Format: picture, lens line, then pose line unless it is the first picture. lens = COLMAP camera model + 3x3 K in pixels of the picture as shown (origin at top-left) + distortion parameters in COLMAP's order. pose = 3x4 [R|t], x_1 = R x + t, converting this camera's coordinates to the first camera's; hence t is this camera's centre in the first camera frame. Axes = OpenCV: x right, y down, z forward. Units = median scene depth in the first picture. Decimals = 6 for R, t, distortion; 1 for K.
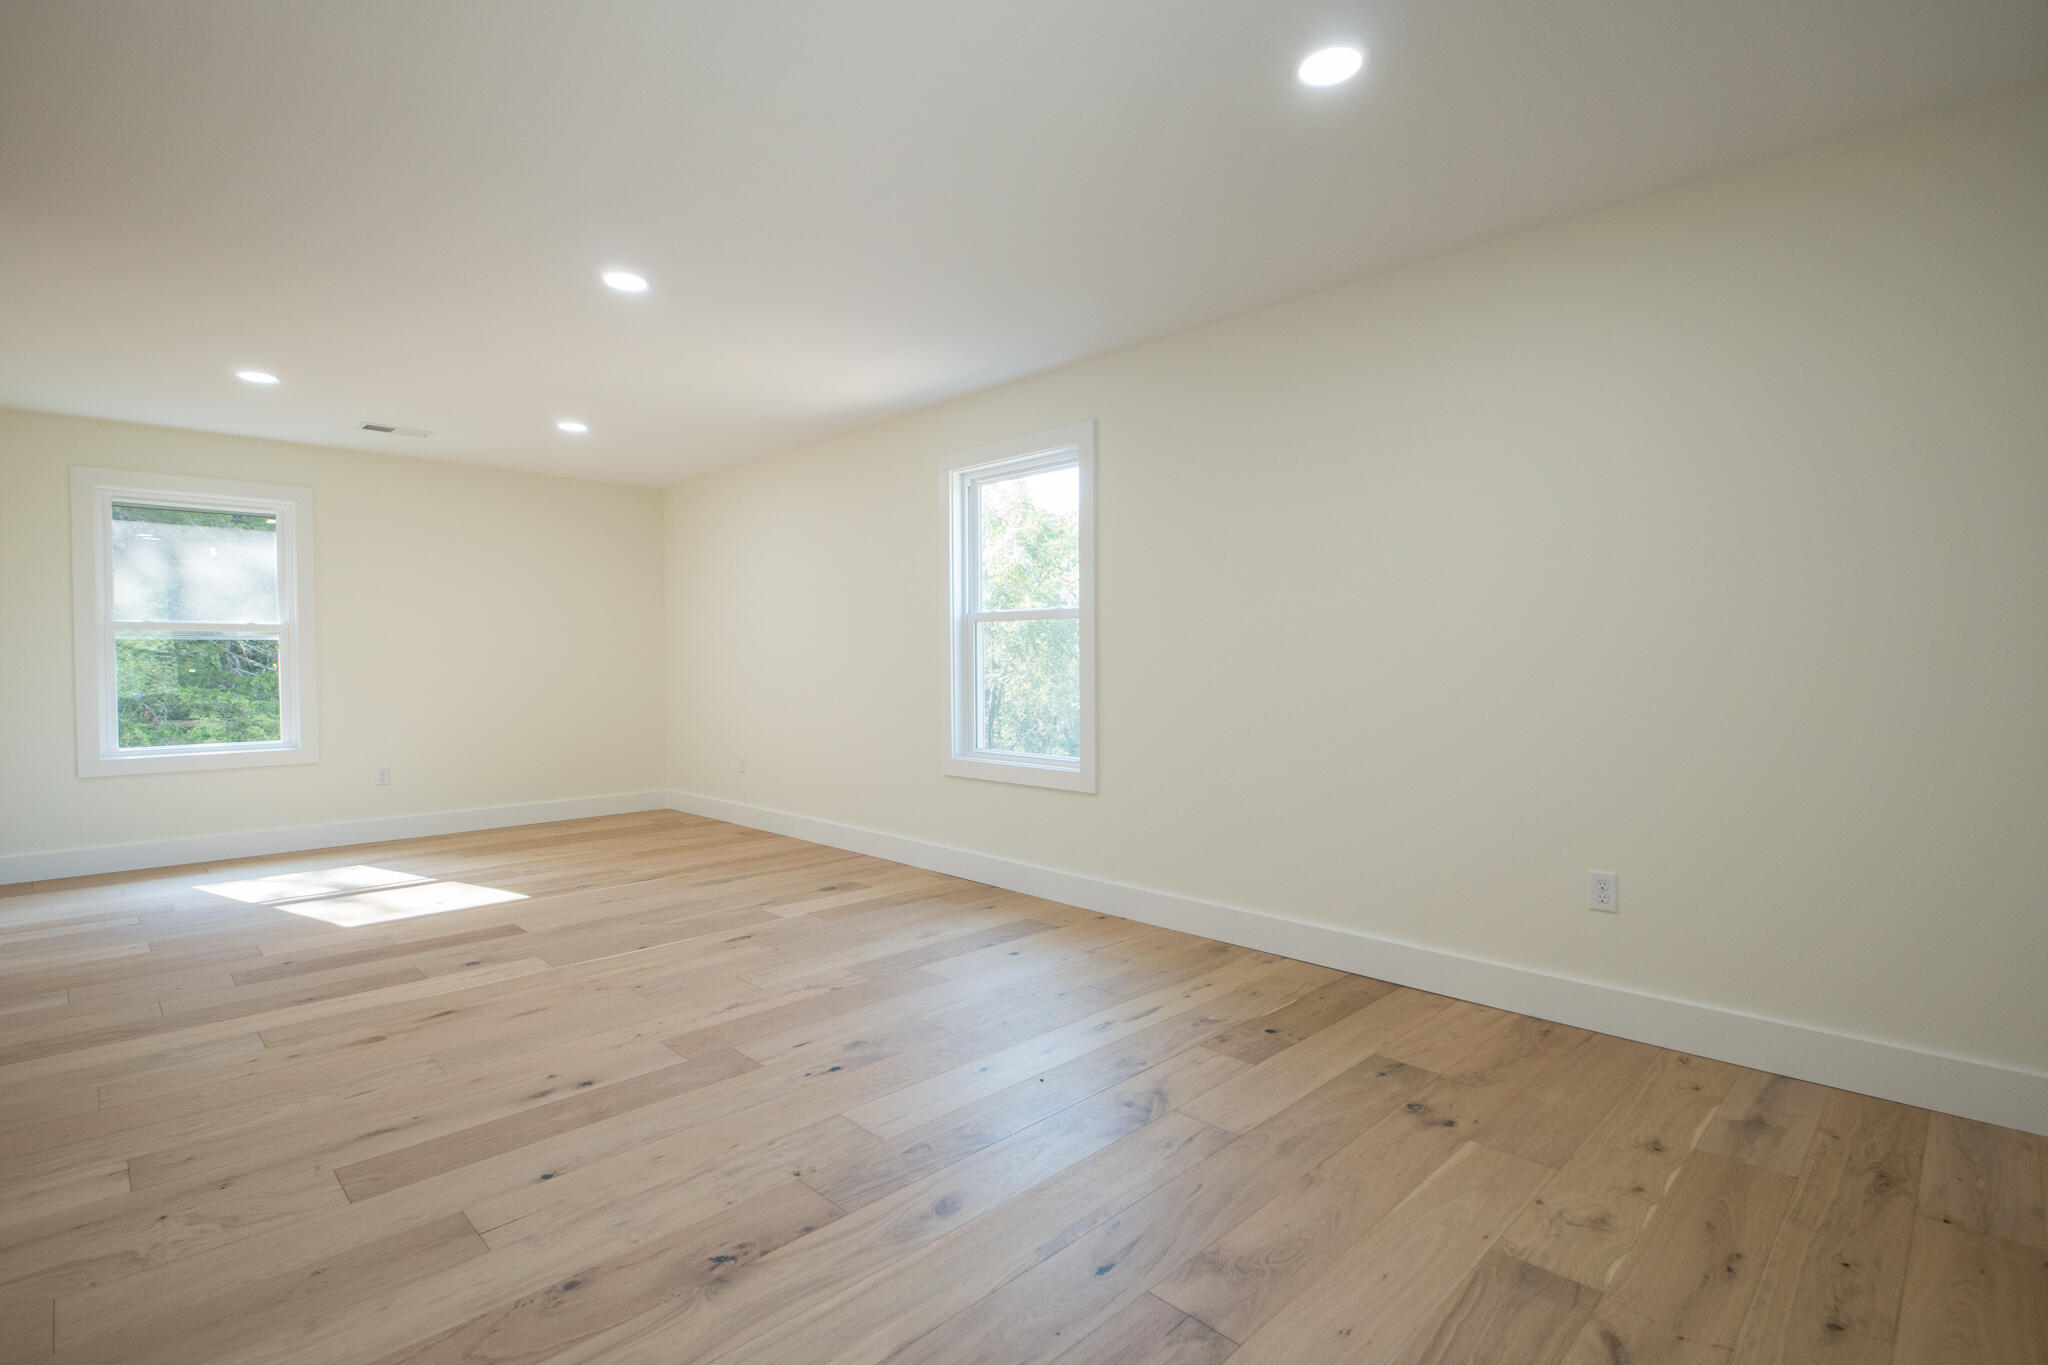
lens RADIAL K [[970.1, 0, 1019.7], [0, 970.1, 678.0], [0, 0, 1]] dist [0.008536, -0.014832]
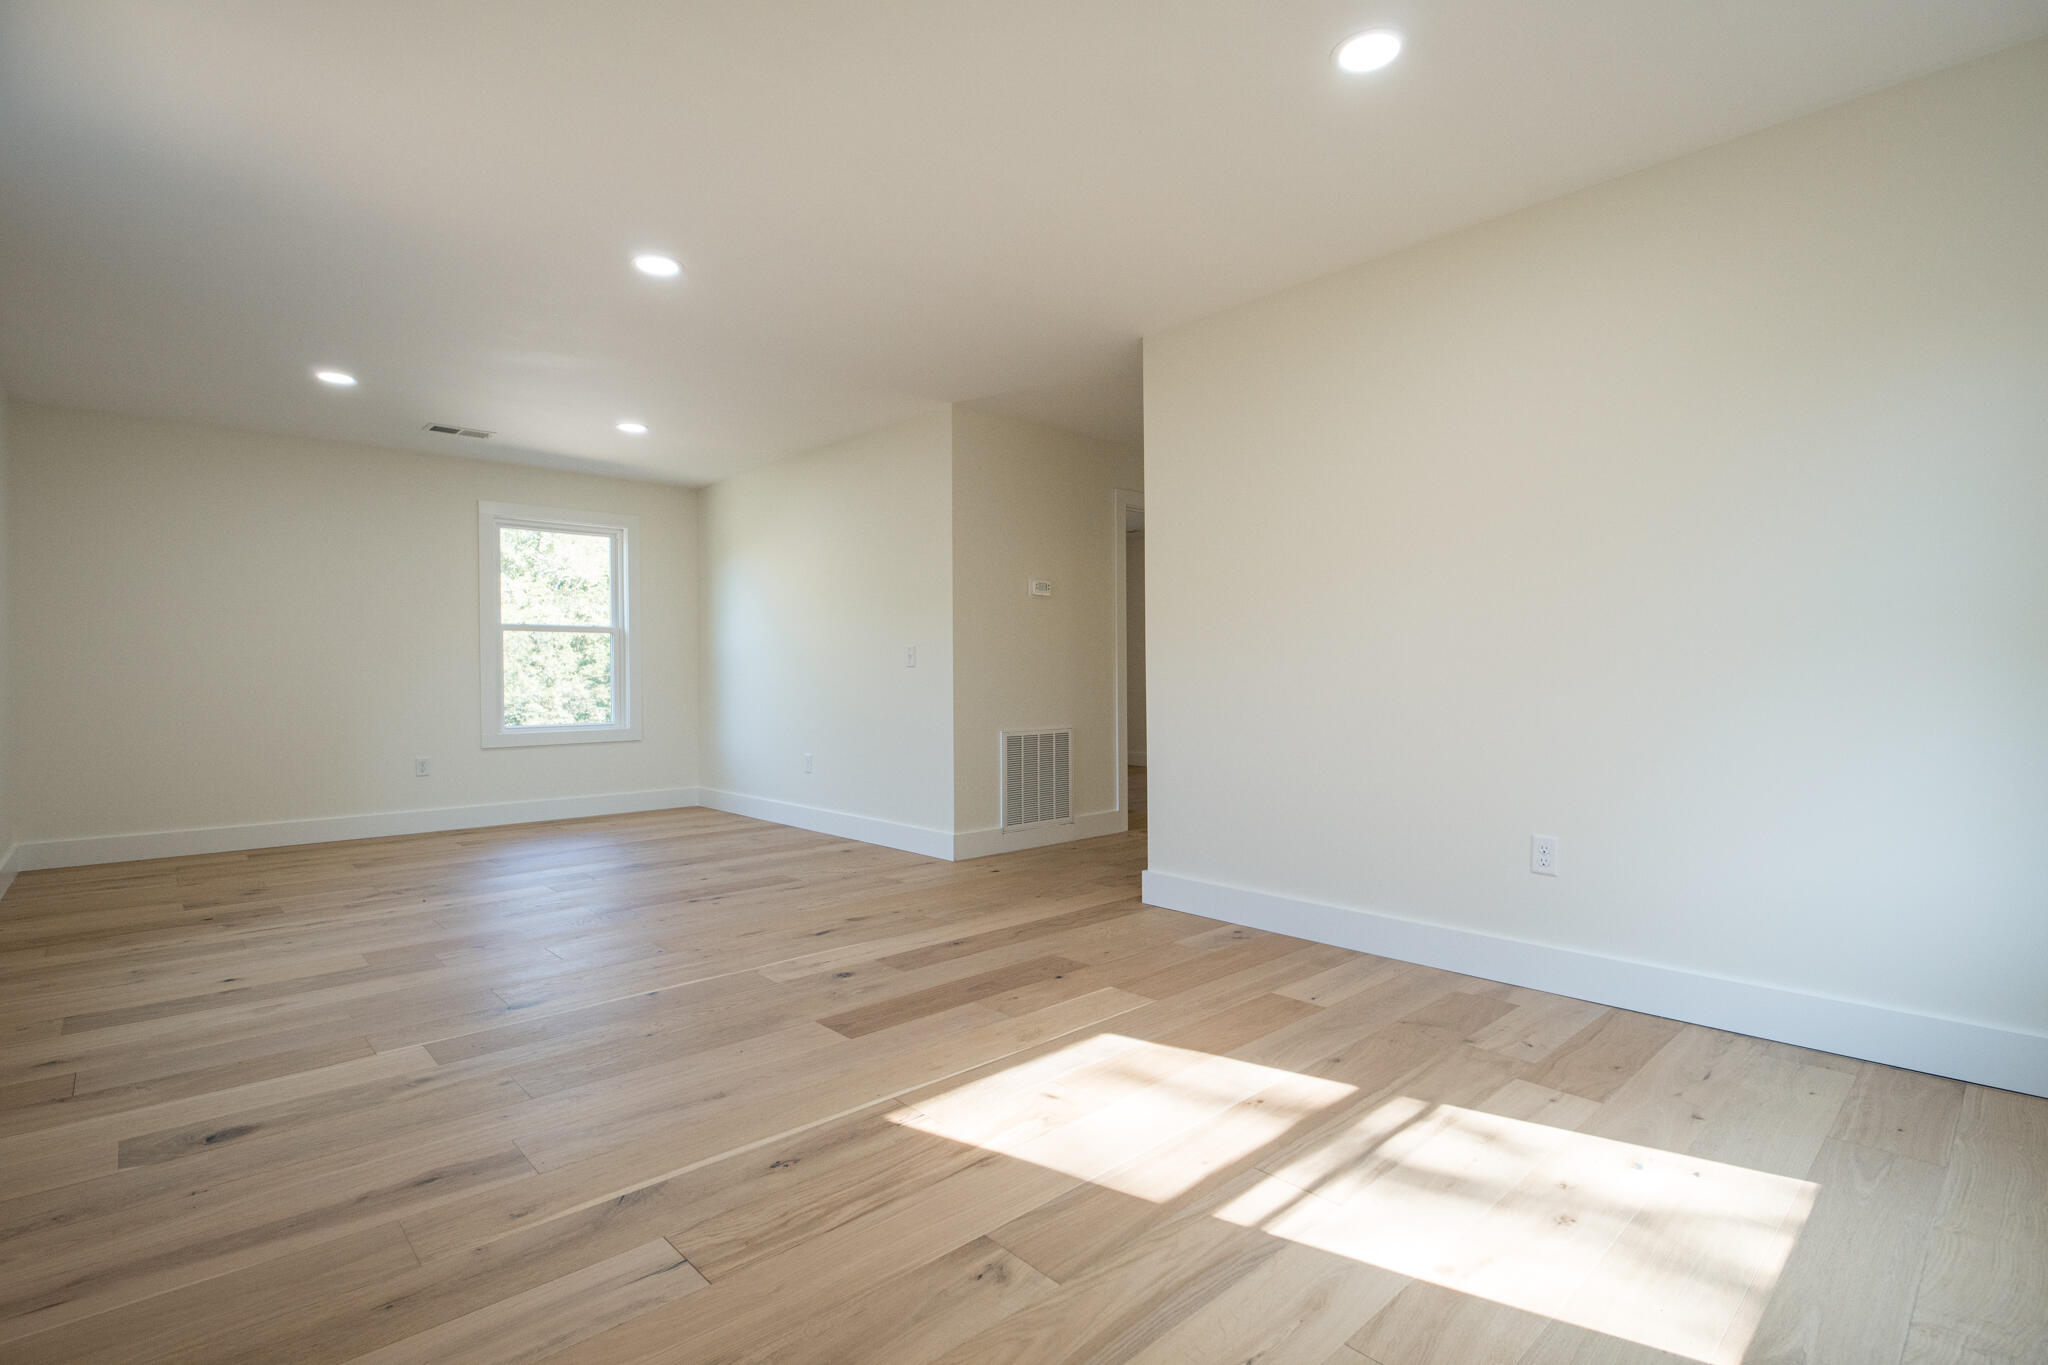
lens RADIAL K [[970.1, 0, 1019.7], [0, 970.1, 678.0], [0, 0, 1]] dist [0.008536, -0.014832]
pose [[-0.999366, 0.009886, 0.034201, -0.759653], [0.010649, 0.999696, 0.022219, 0.005078], [-0.033971, 0.022569, -0.999168, 1.881750]]
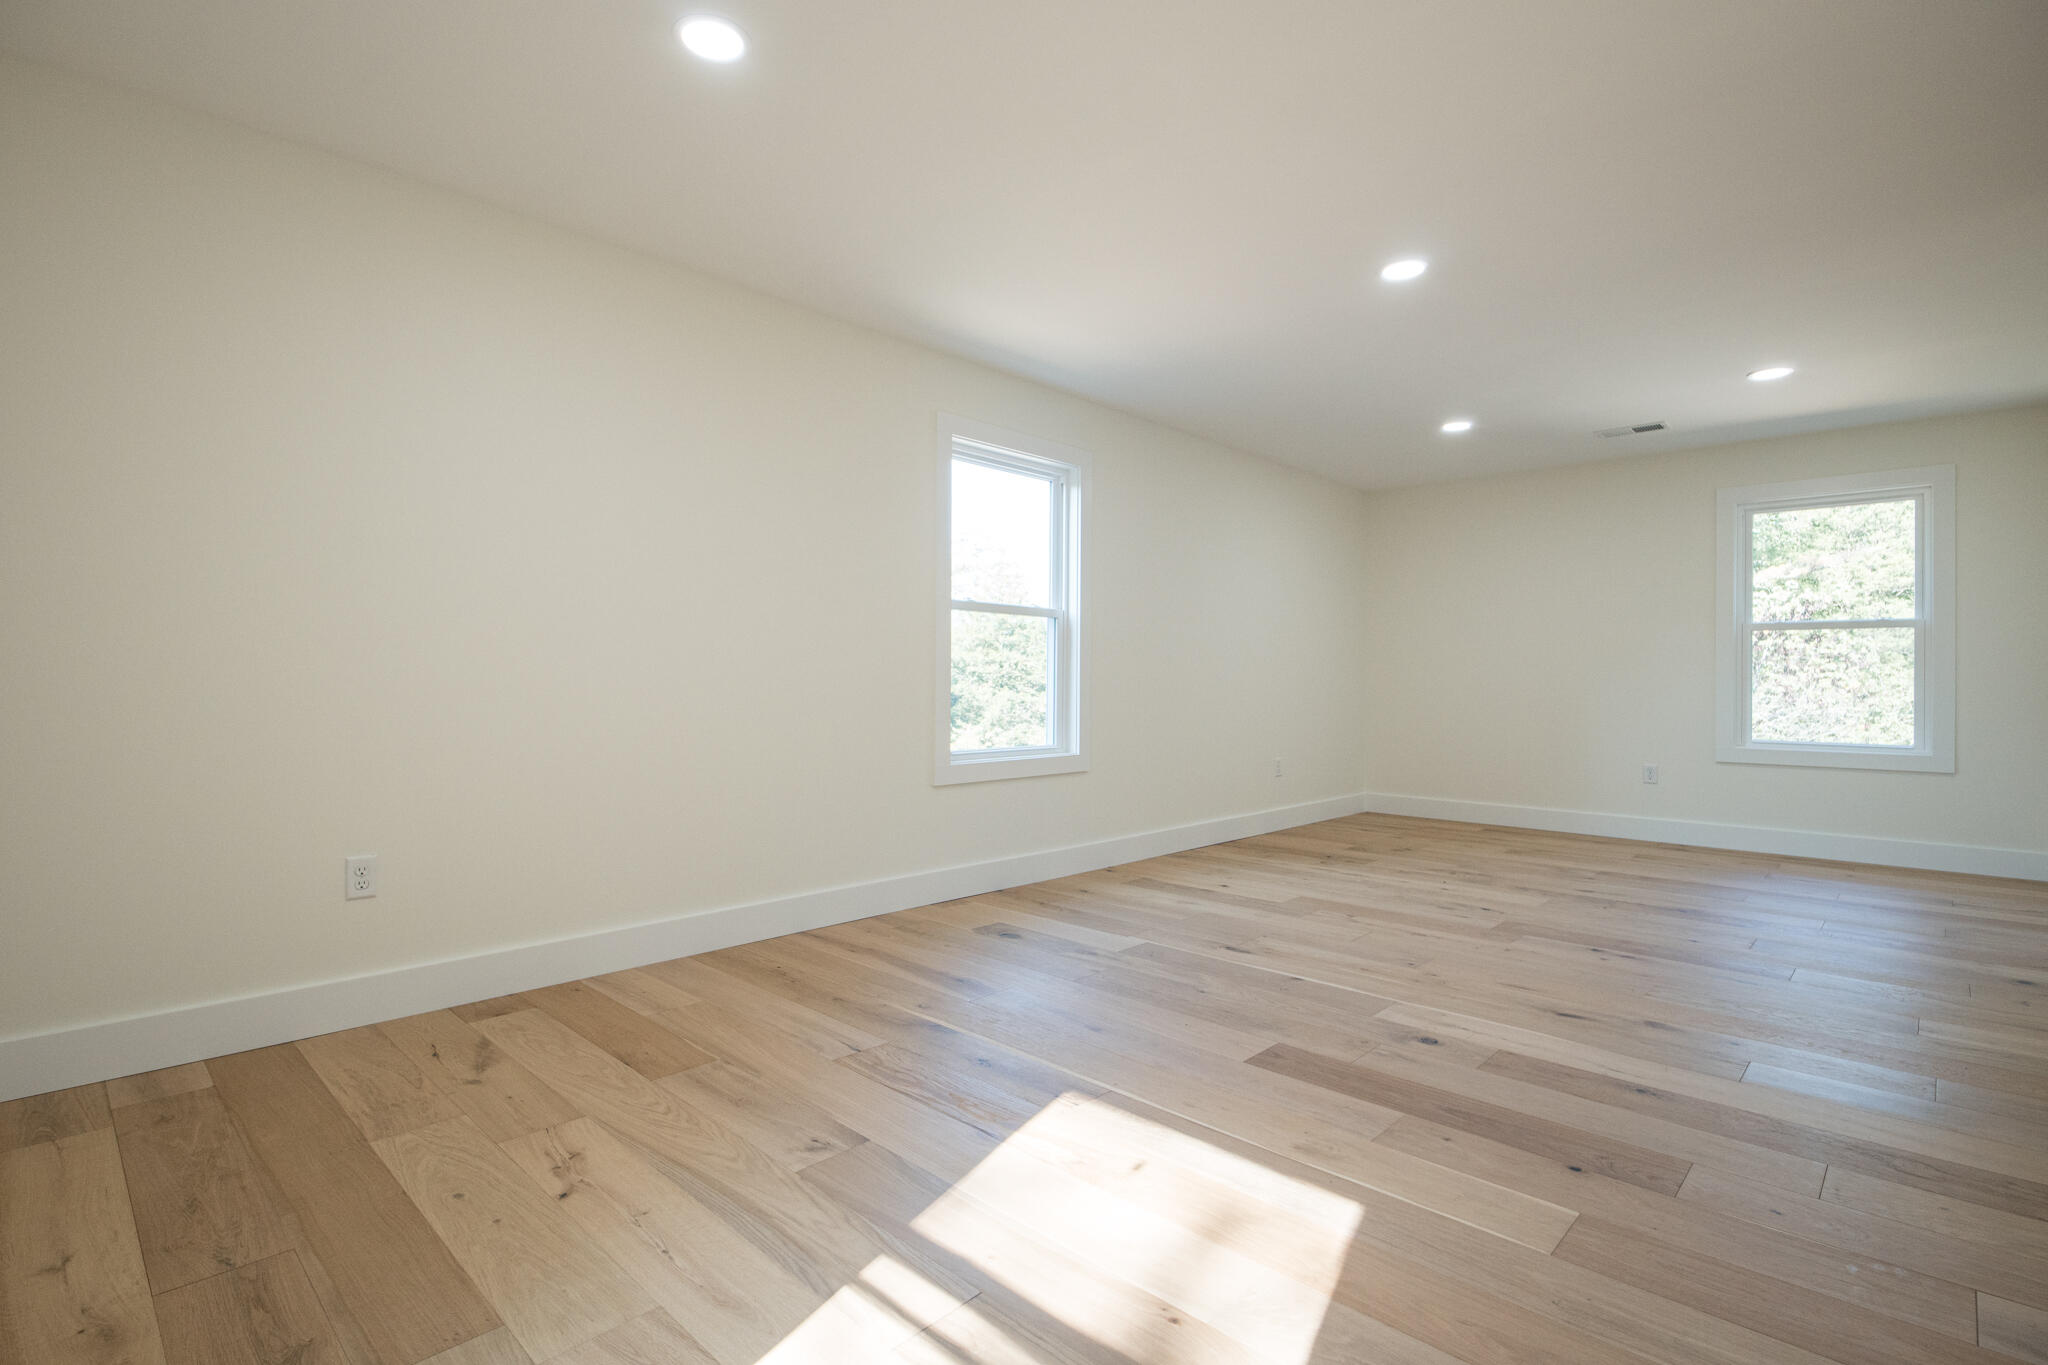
lens RADIAL K [[970.1, 0, 1019.7], [0, 970.1, 678.0], [0, 0, 1]] dist [0.008536, -0.014832]
pose [[-0.023221, 0.003745, 0.999723, -1.310723], [0.013964, 0.999897, -0.003421, 0.012850], [-0.999633, 0.013880, -0.023271, 1.333788]]
